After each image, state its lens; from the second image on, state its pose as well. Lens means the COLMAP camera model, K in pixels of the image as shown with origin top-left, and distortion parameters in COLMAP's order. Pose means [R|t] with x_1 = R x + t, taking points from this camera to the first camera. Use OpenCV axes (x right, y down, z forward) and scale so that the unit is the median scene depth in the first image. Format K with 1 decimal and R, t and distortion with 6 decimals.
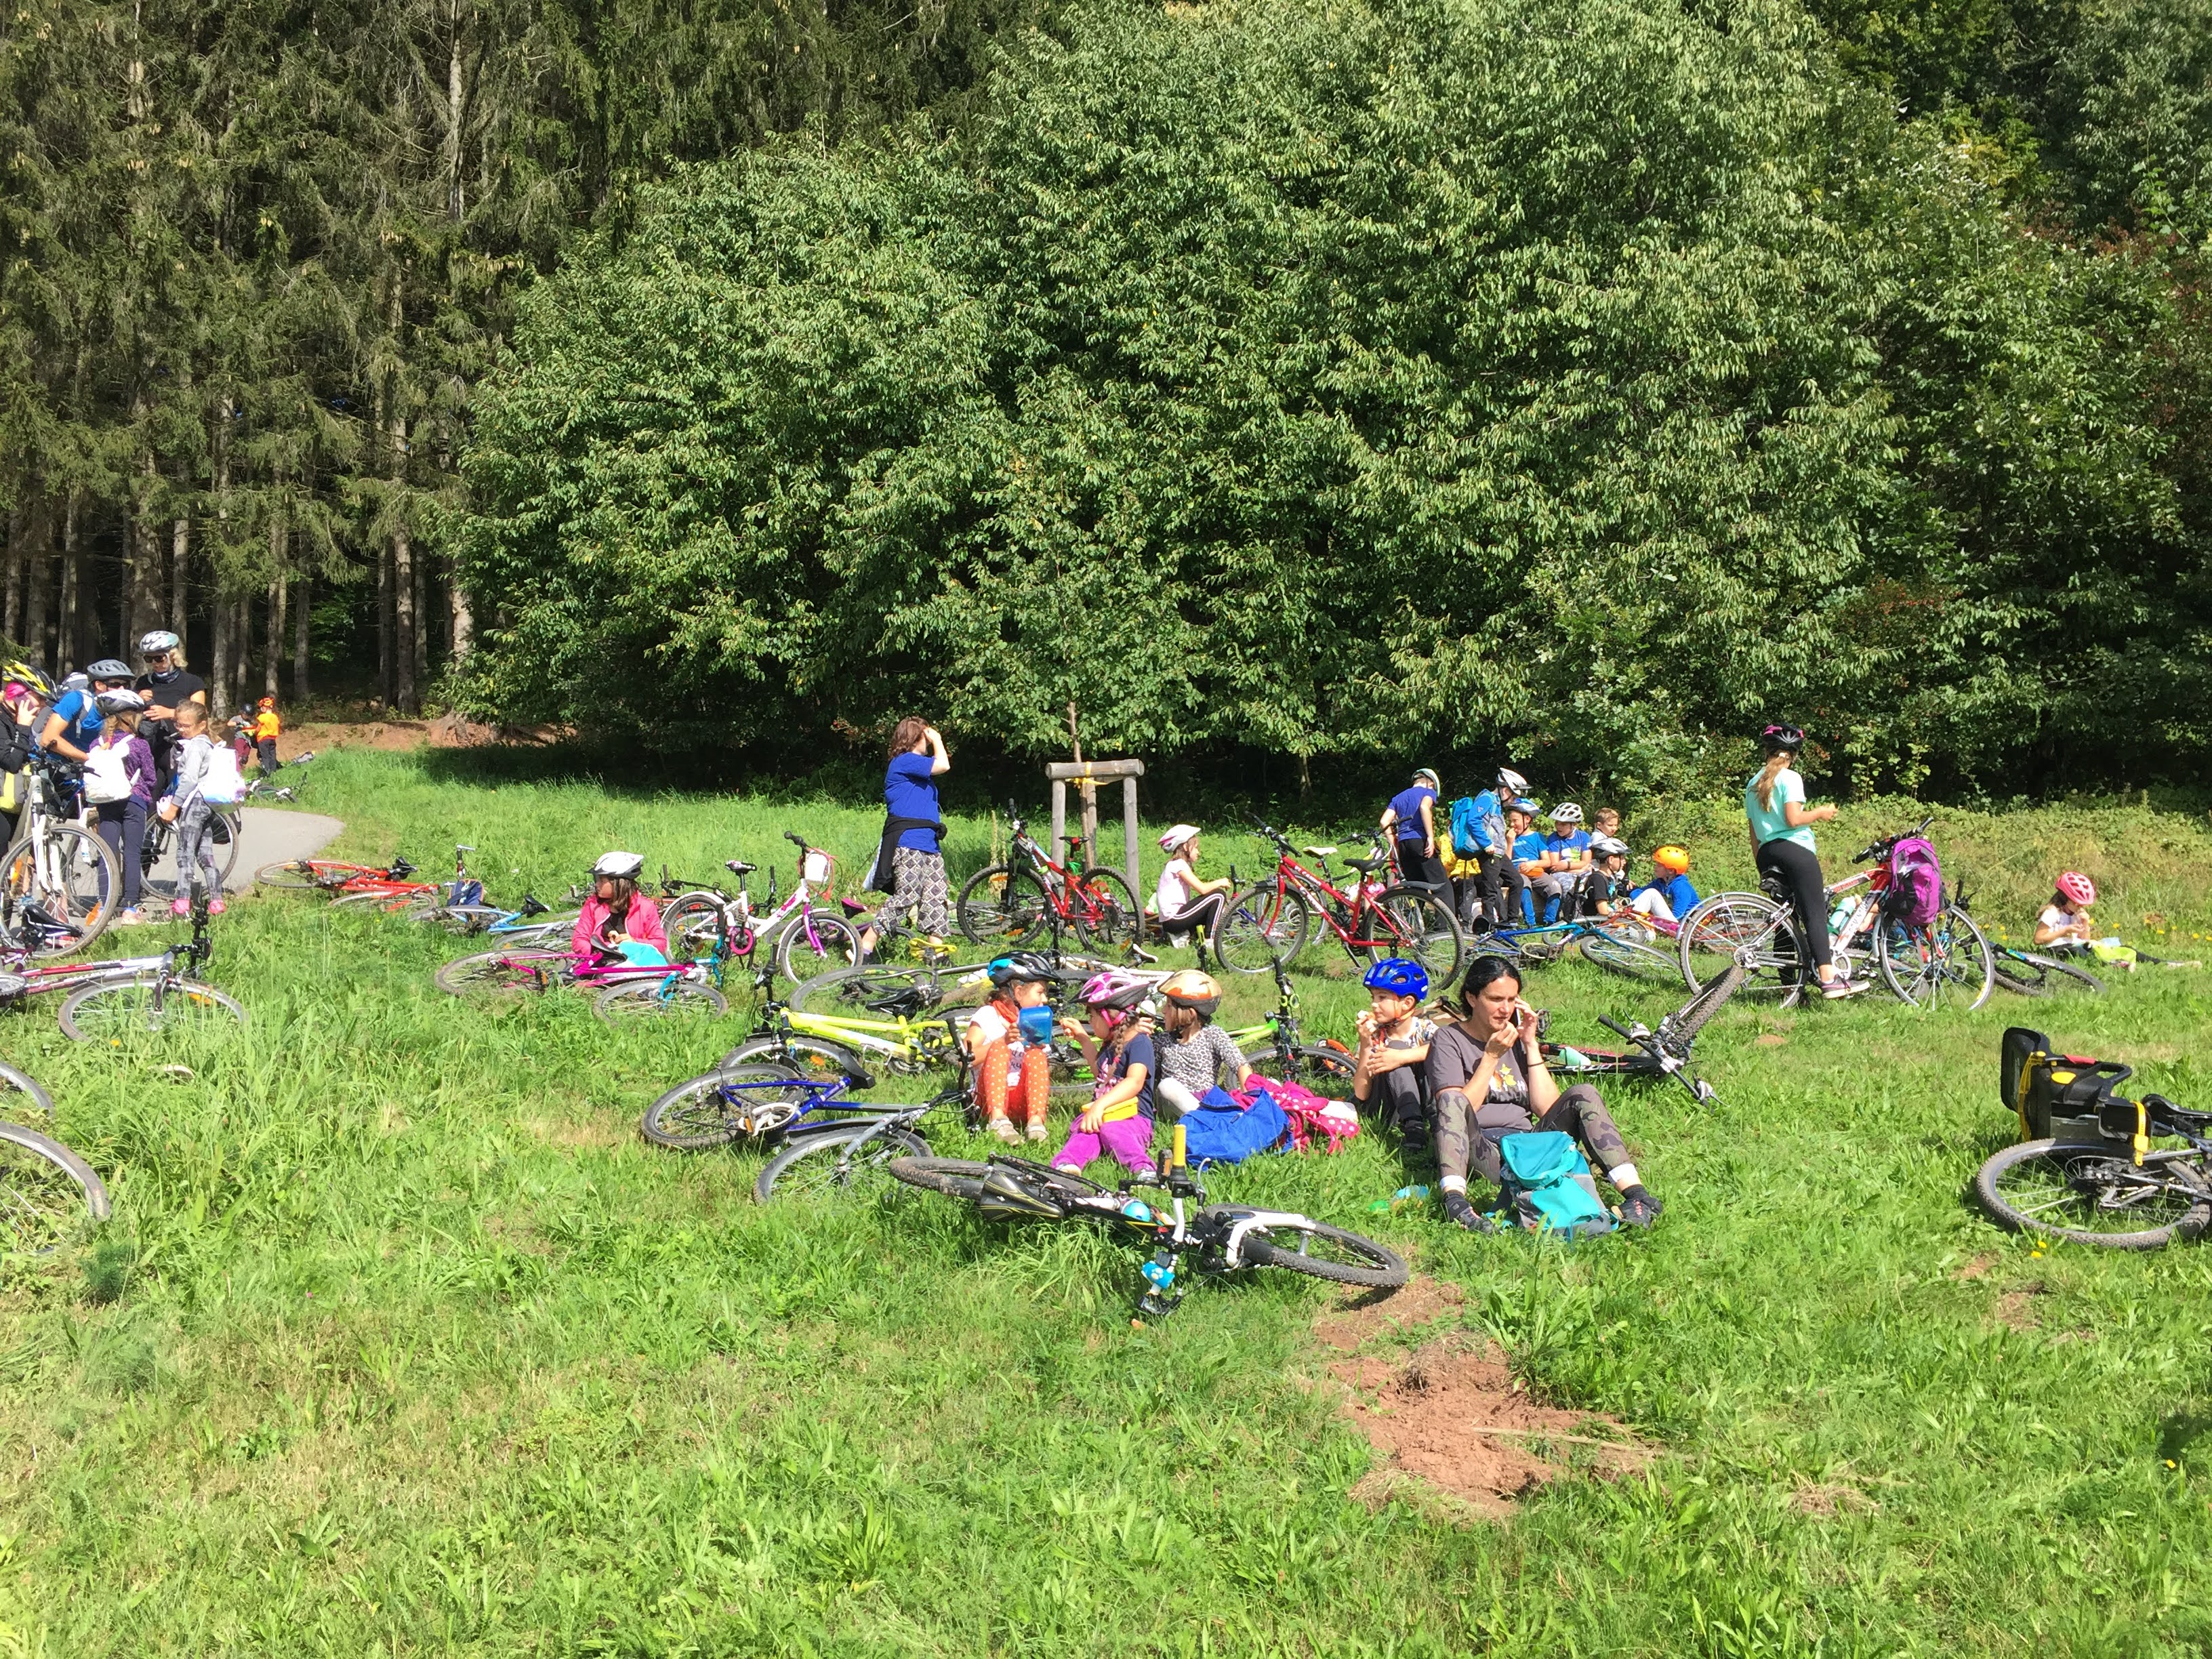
lens RADIAL K [[1879.7, 0, 1105.8], [0, 1879.7, 806.9], [0, 0, 1]] dist [0.088455, -0.129012]
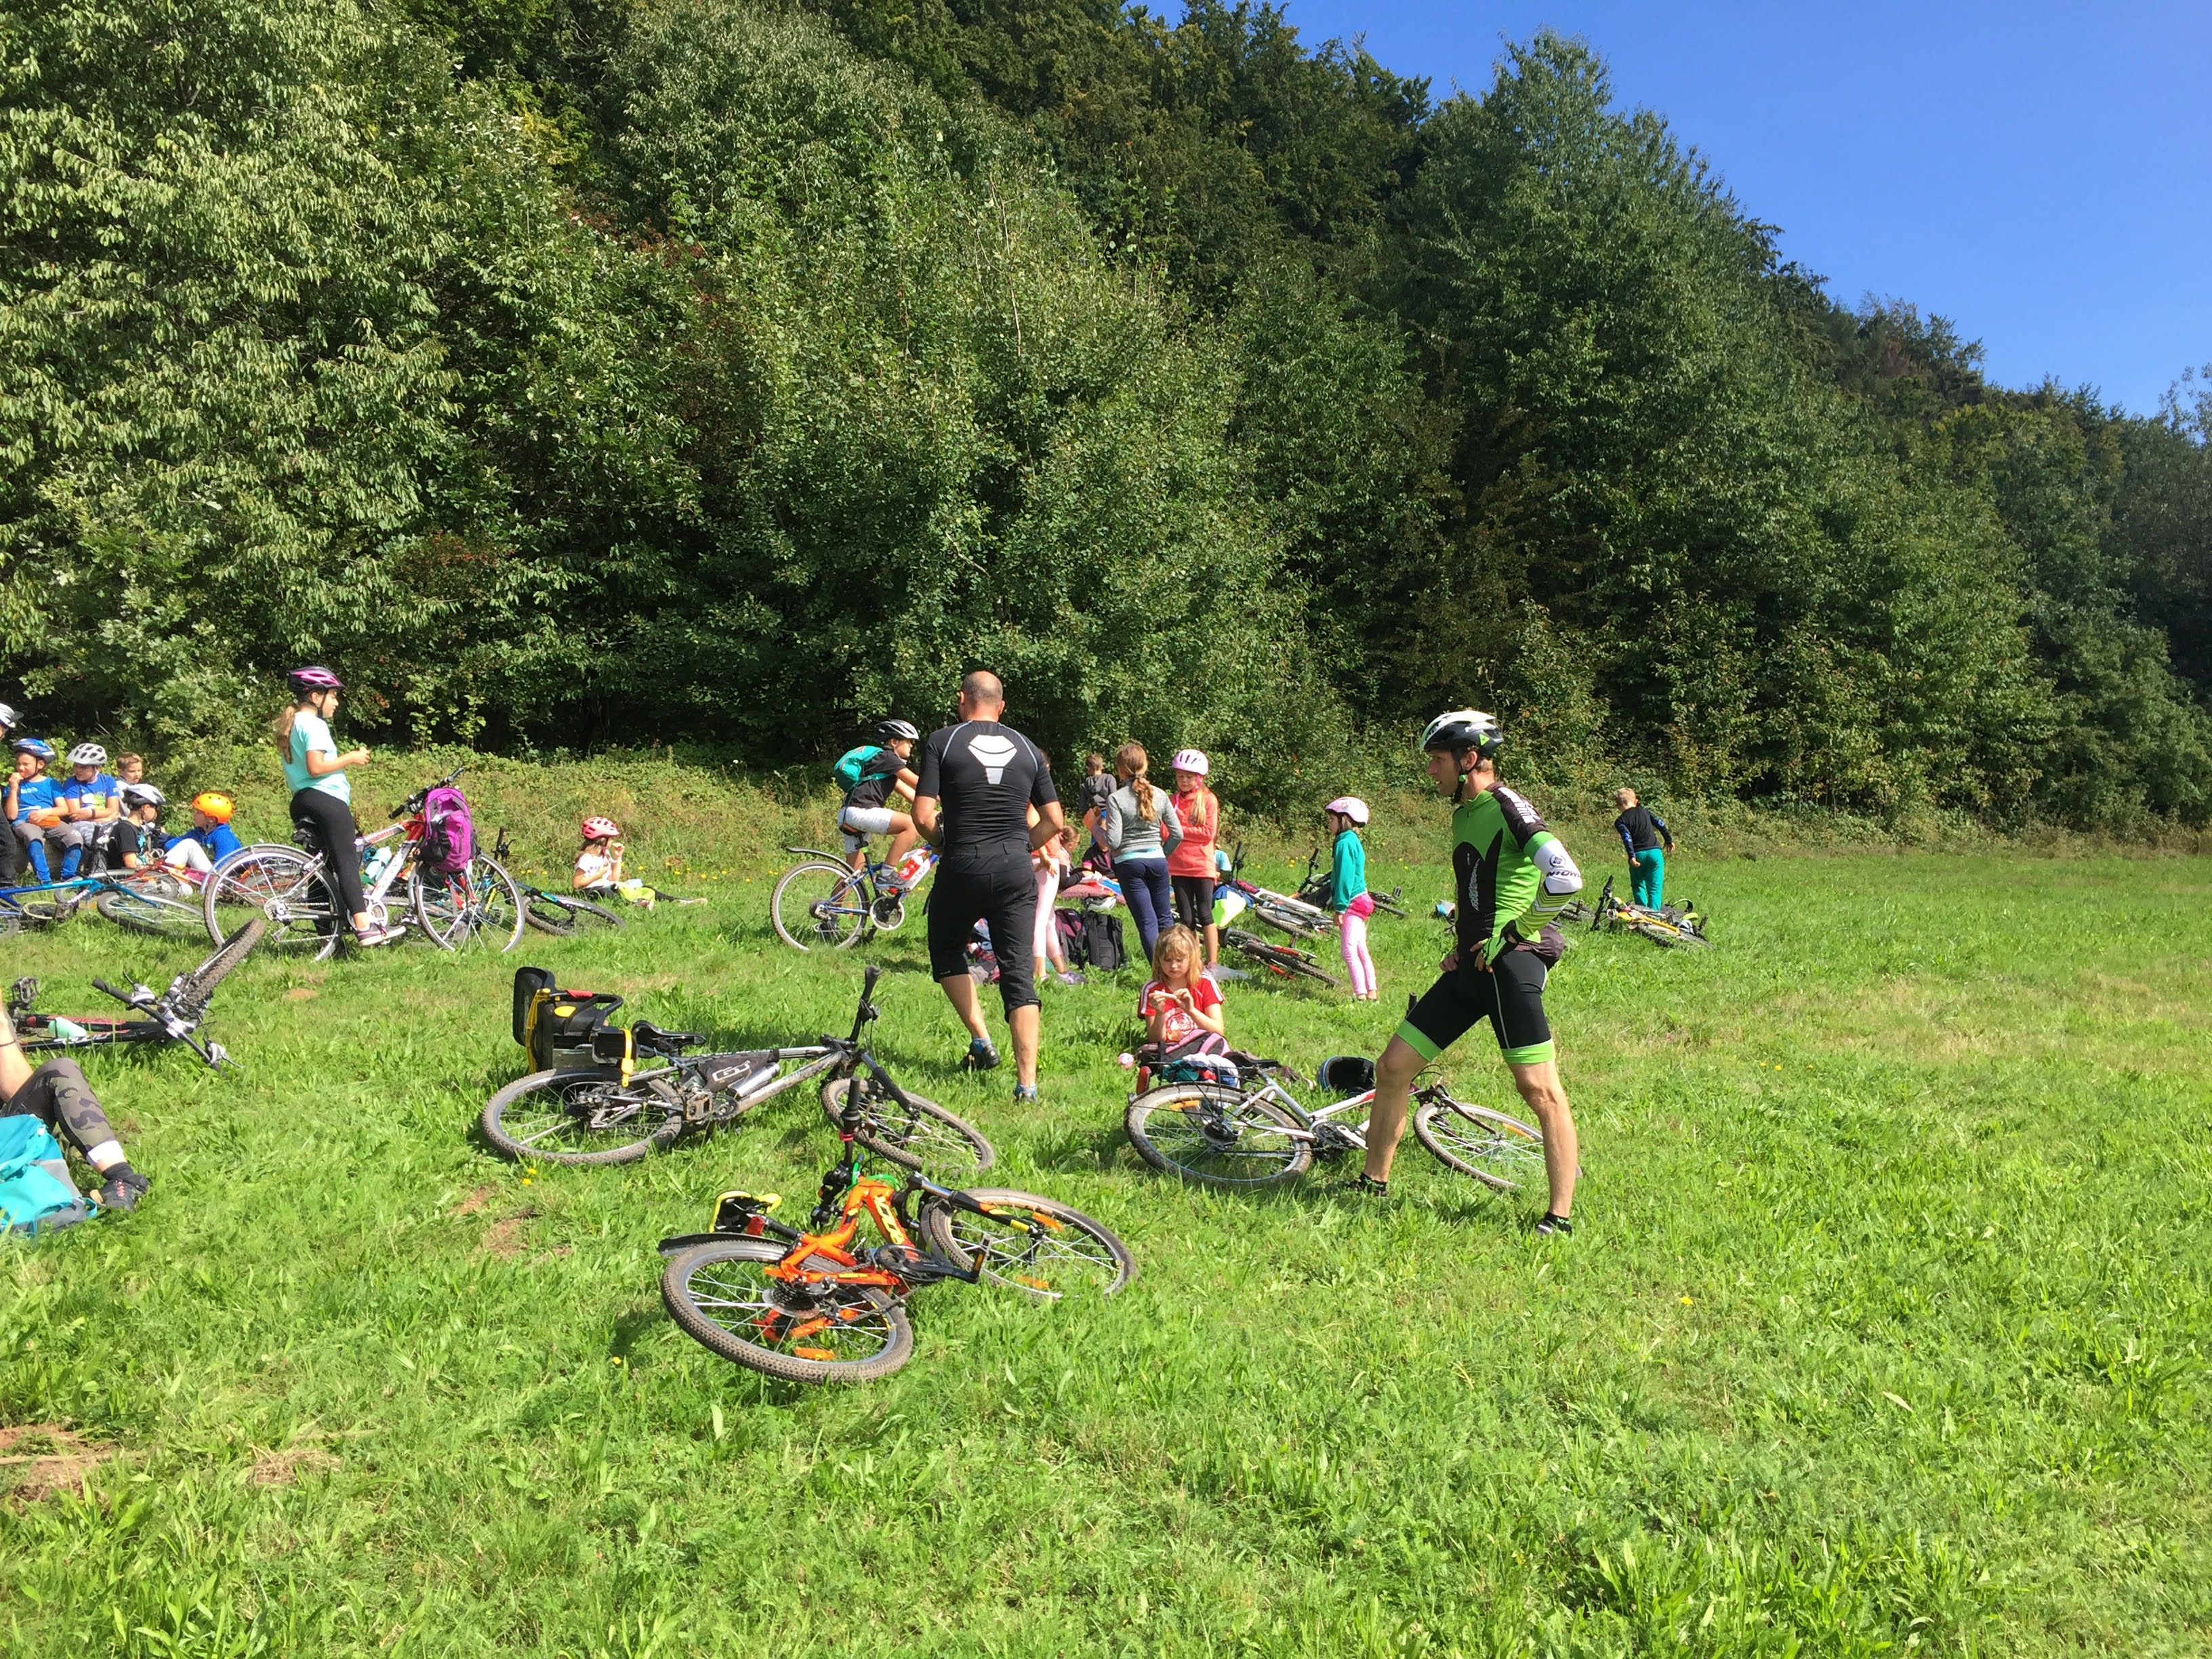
lens RADIAL K [[1879.7, 0, 1105.8], [0, 1879.7, 806.9], [0, 0, 1]] dist [0.088455, -0.129012]
pose [[0.755055, 0.003111, 0.655654, 0.015692], [-0.020892, 0.999595, 0.019317, 0.000180], [-0.655328, -0.028283, 0.754814, 0.001133]]
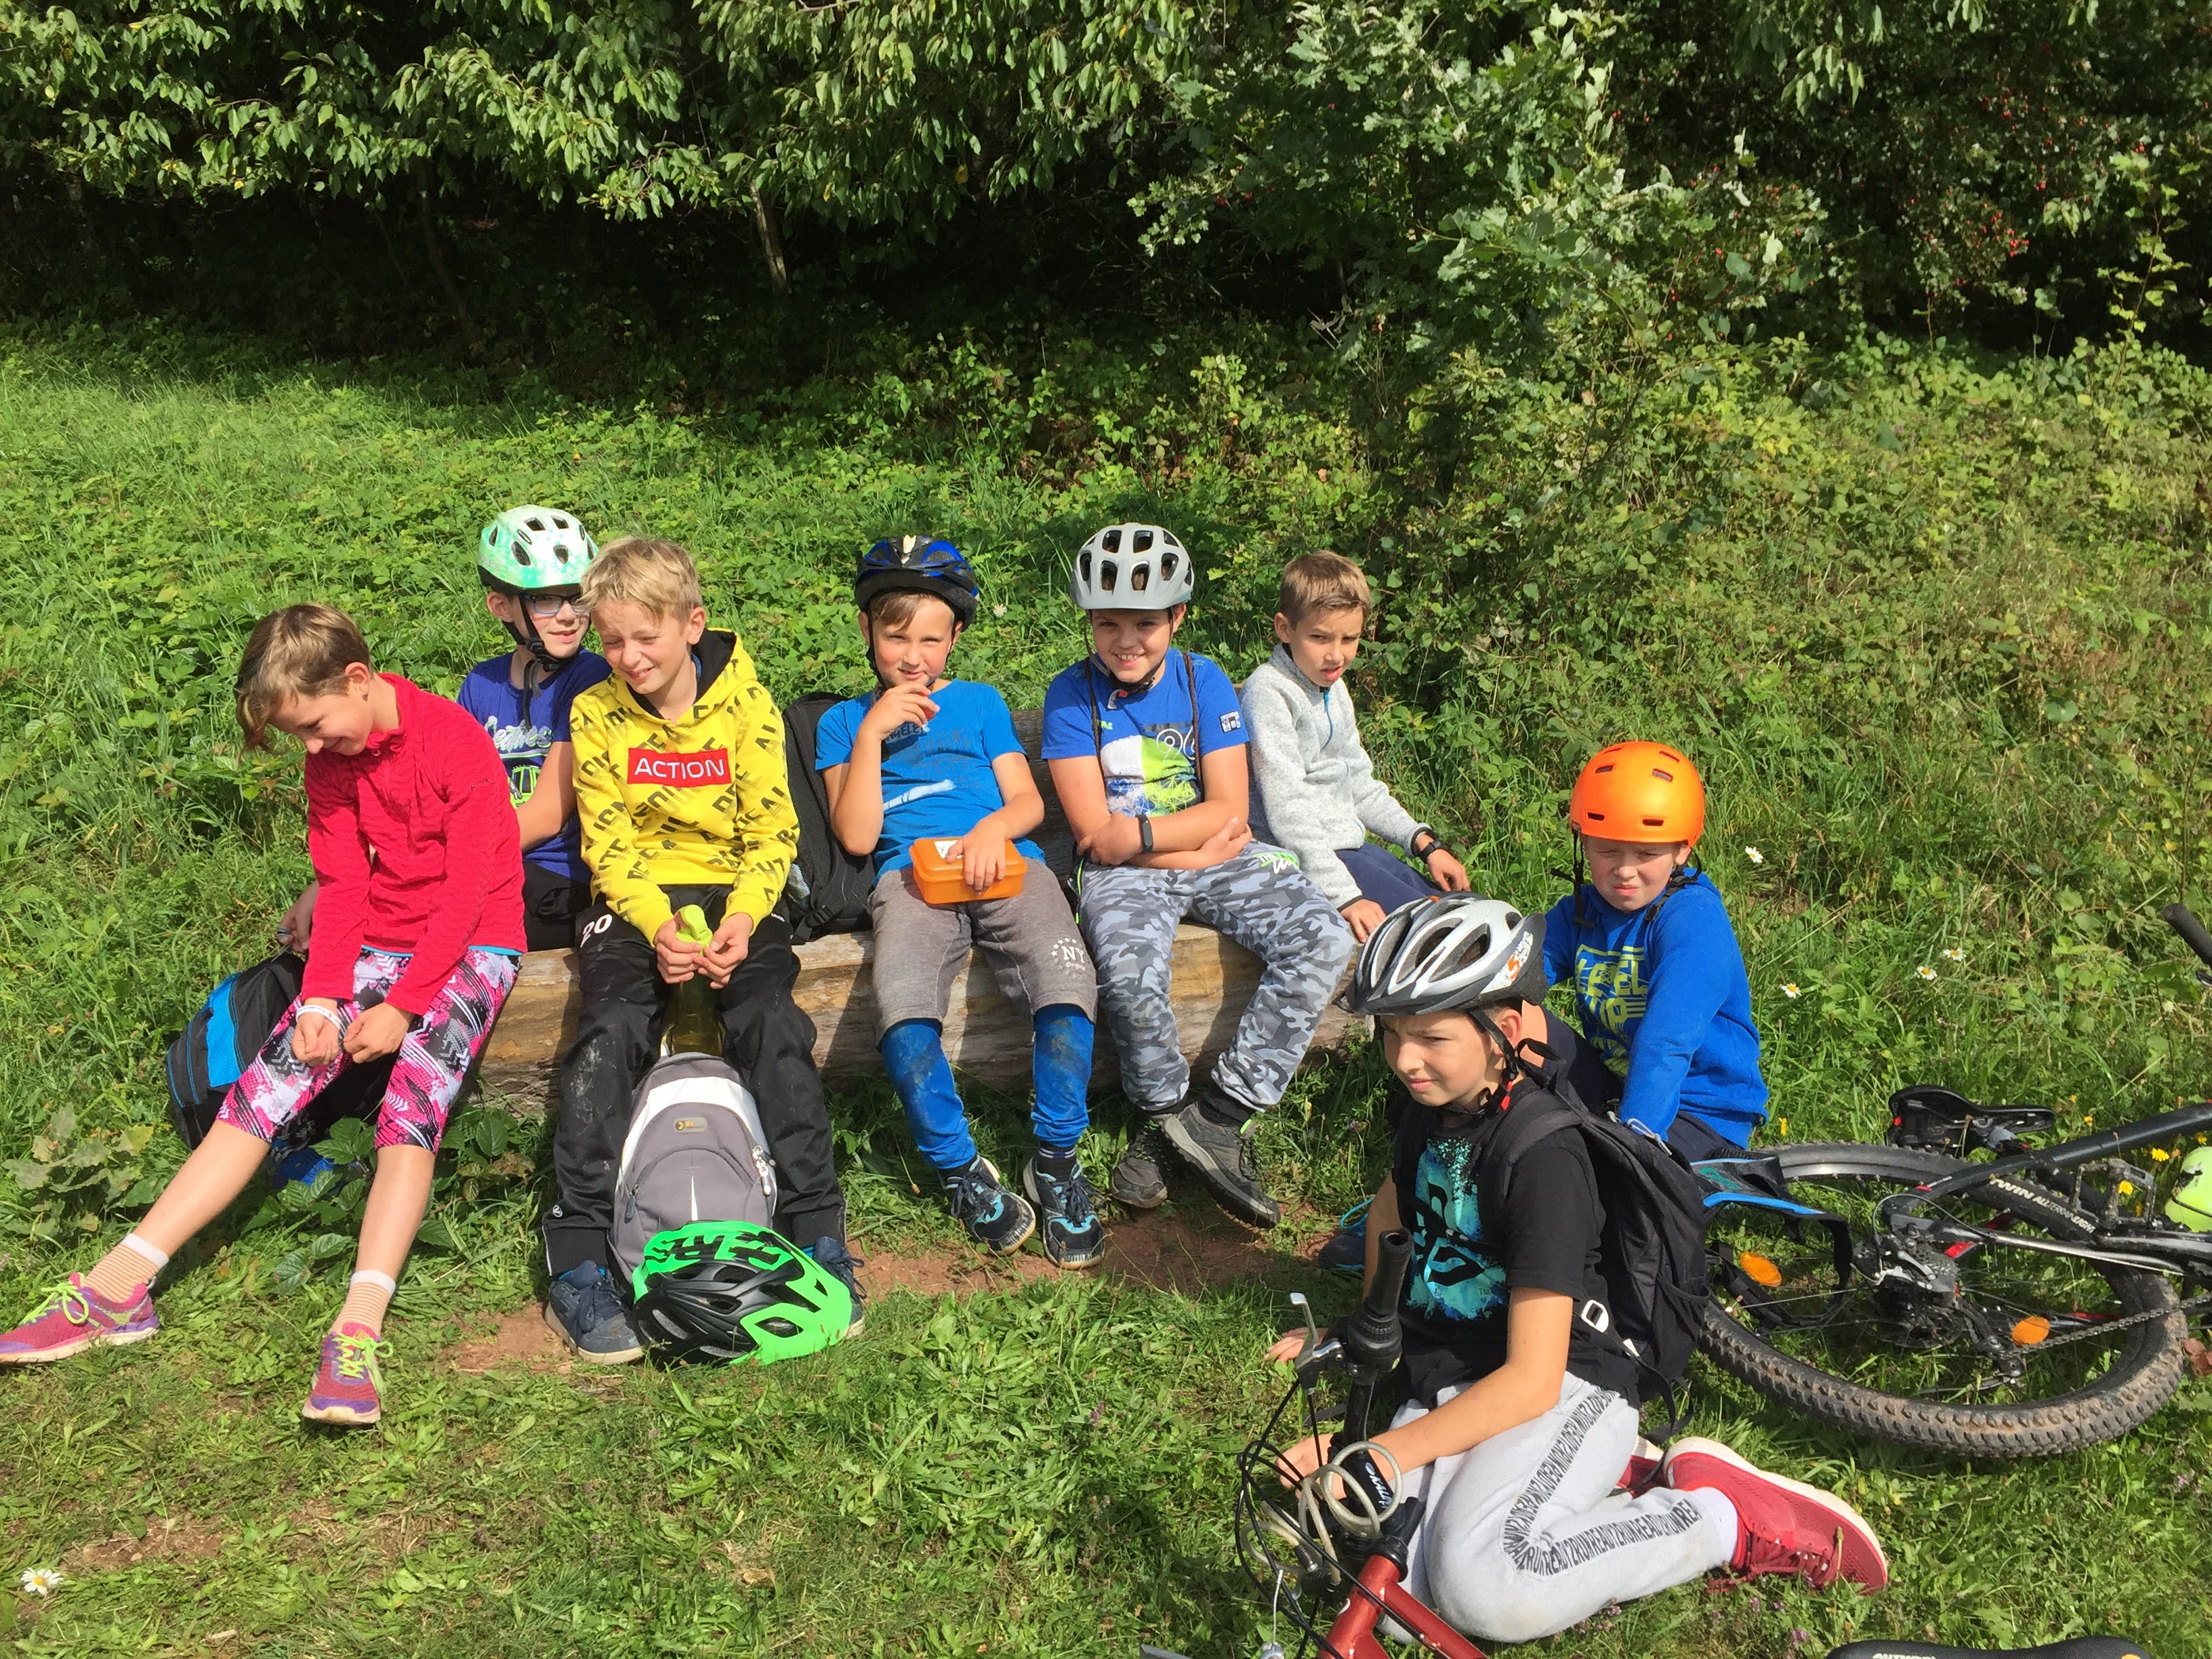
lens RADIAL K [[1879.7, 0, 1105.8], [0, 1879.7, 806.9], [0, 0, 1]] dist [0.088455, -0.129012]
pose [[0.998387, 0.000695, 0.056774, 0.232056], [-0.016951, 0.957969, 0.286369, -0.032278], [-0.054189, -0.286869, 0.956436, 0.803267]]
